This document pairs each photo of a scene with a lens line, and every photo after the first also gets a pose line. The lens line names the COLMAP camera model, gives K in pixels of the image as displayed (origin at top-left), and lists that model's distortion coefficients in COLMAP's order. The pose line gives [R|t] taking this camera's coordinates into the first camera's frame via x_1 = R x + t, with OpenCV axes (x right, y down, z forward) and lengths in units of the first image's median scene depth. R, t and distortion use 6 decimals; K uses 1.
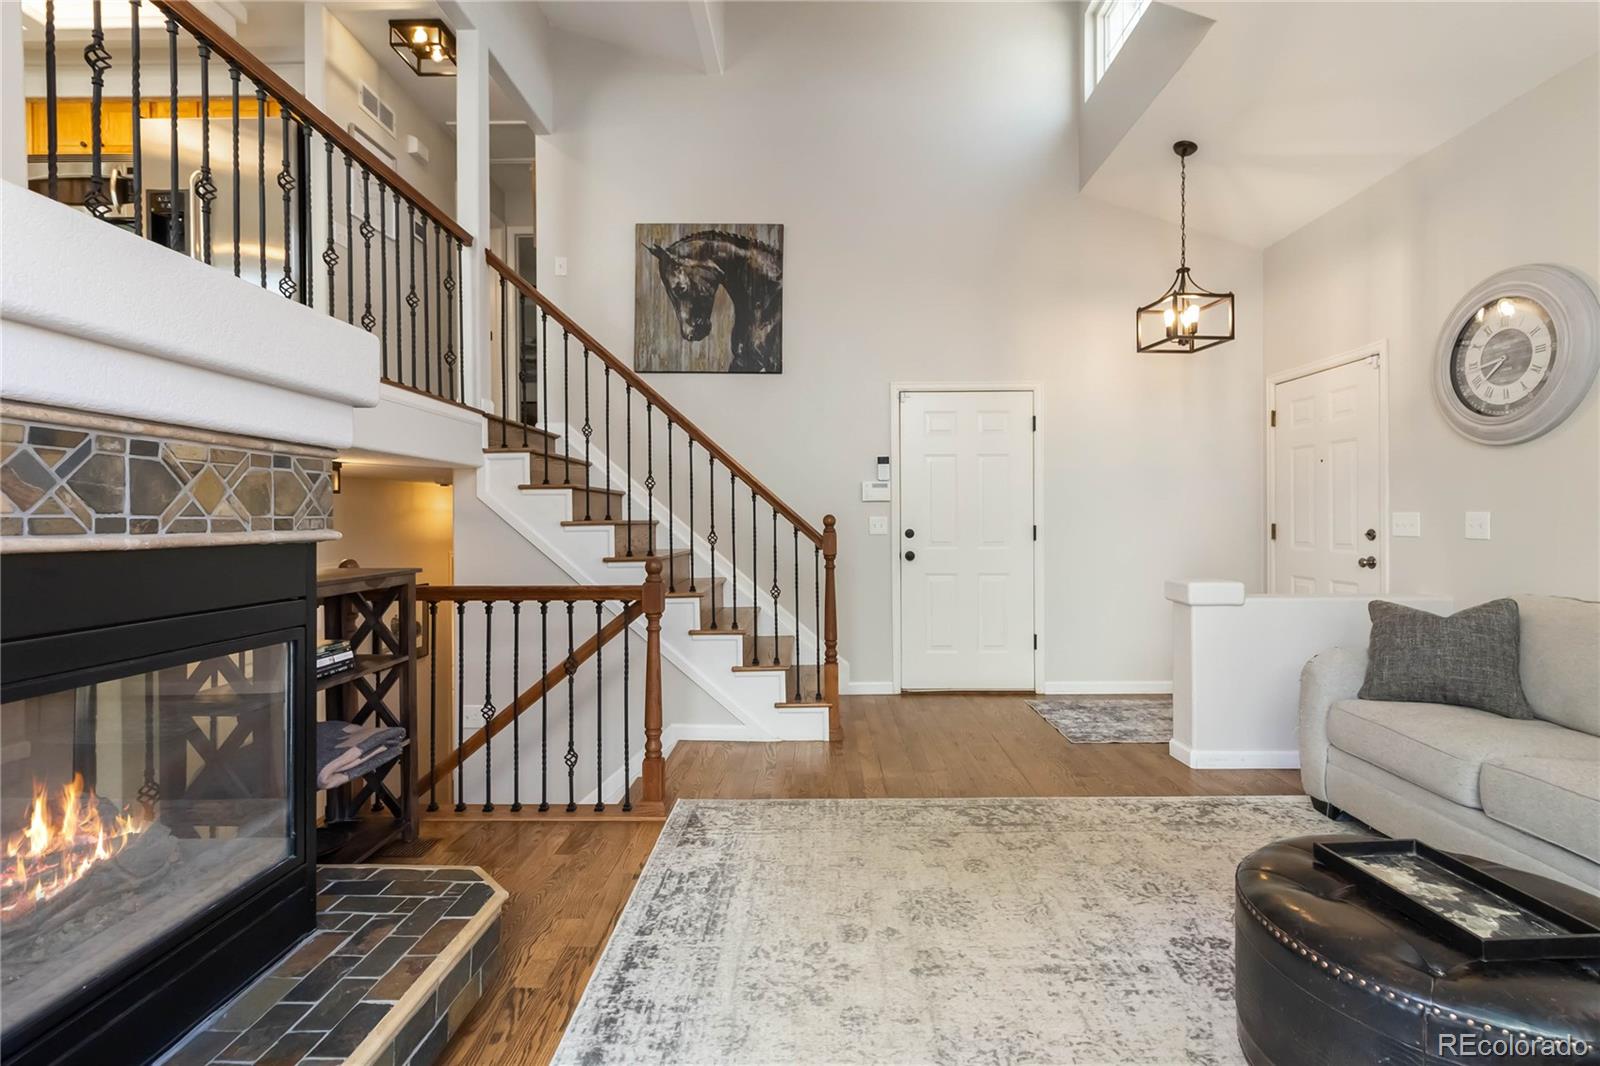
lens RADIAL K [[743.8, 0, 812.5], [0, 743.8, 522.7], [0, 0, 1]] dist [0.002500, 0.000612]
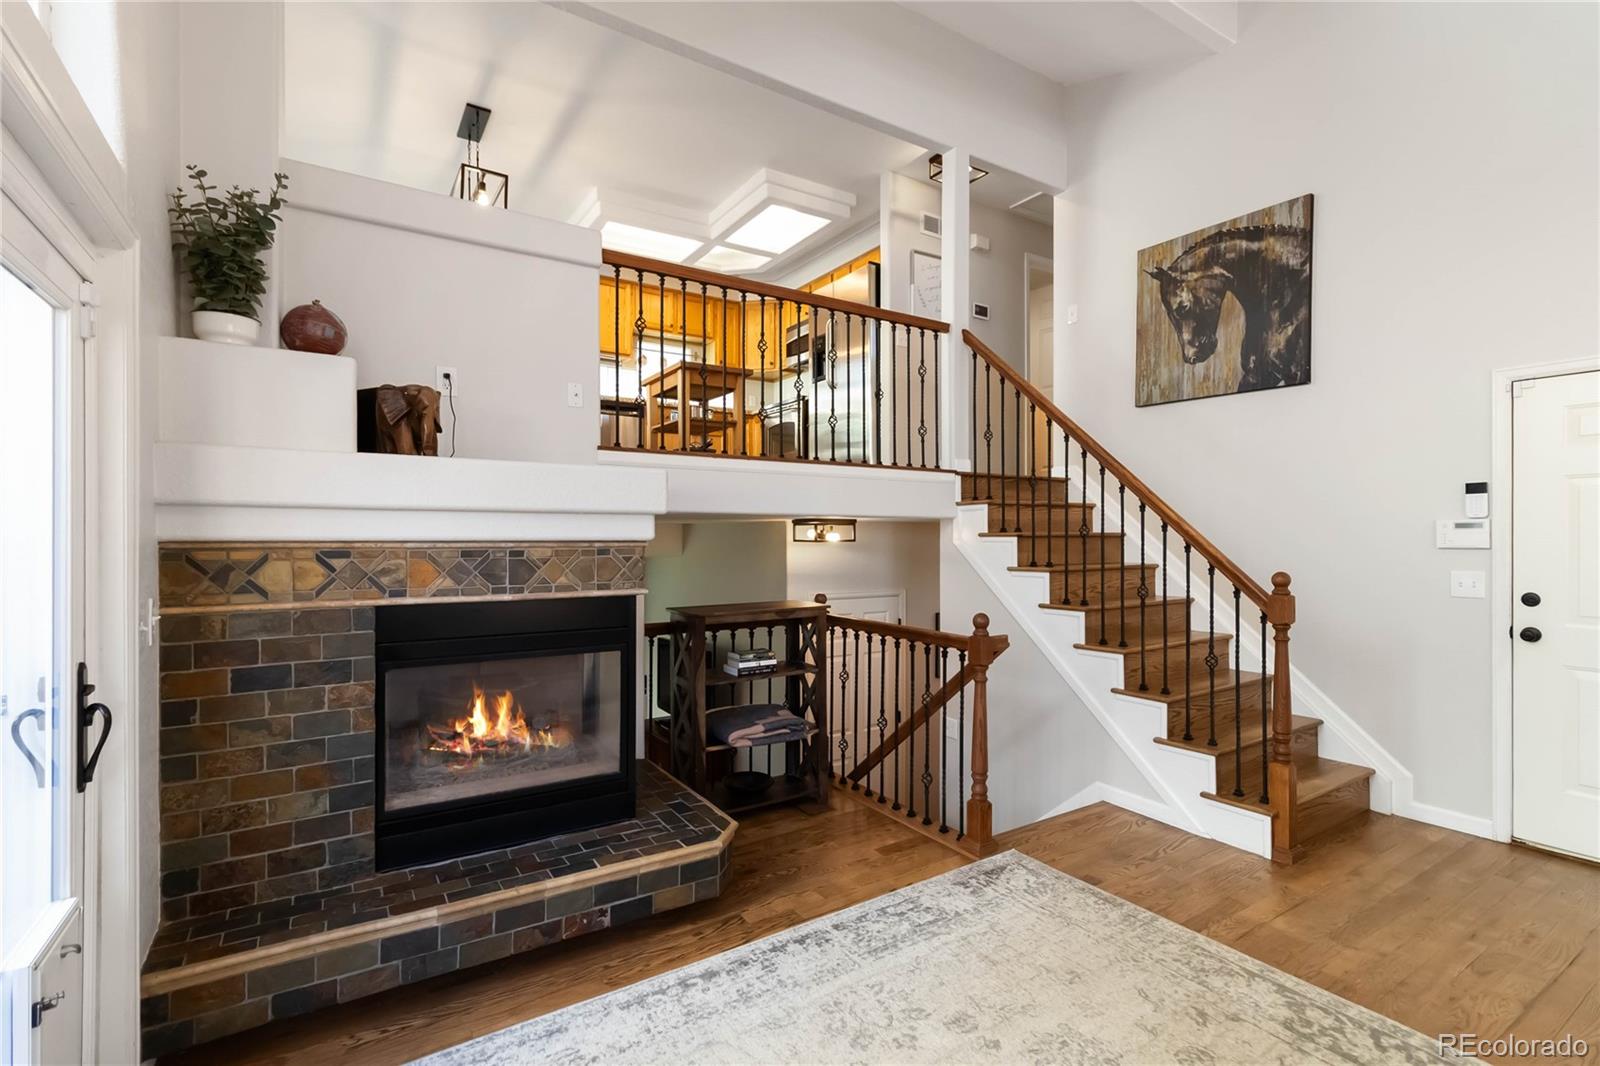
lens RADIAL K [[741.6, 0, 804.8], [0, 741.6, 537.0], [0, 0, 1]] dist [0.001484, 0.000717]
pose [[0.553144, 0.008886, -0.833039, 0.399170], [-0.006502, 0.999959, 0.006350, -0.049854], [0.833061, 0.001904, 0.553179, 0.152720]]
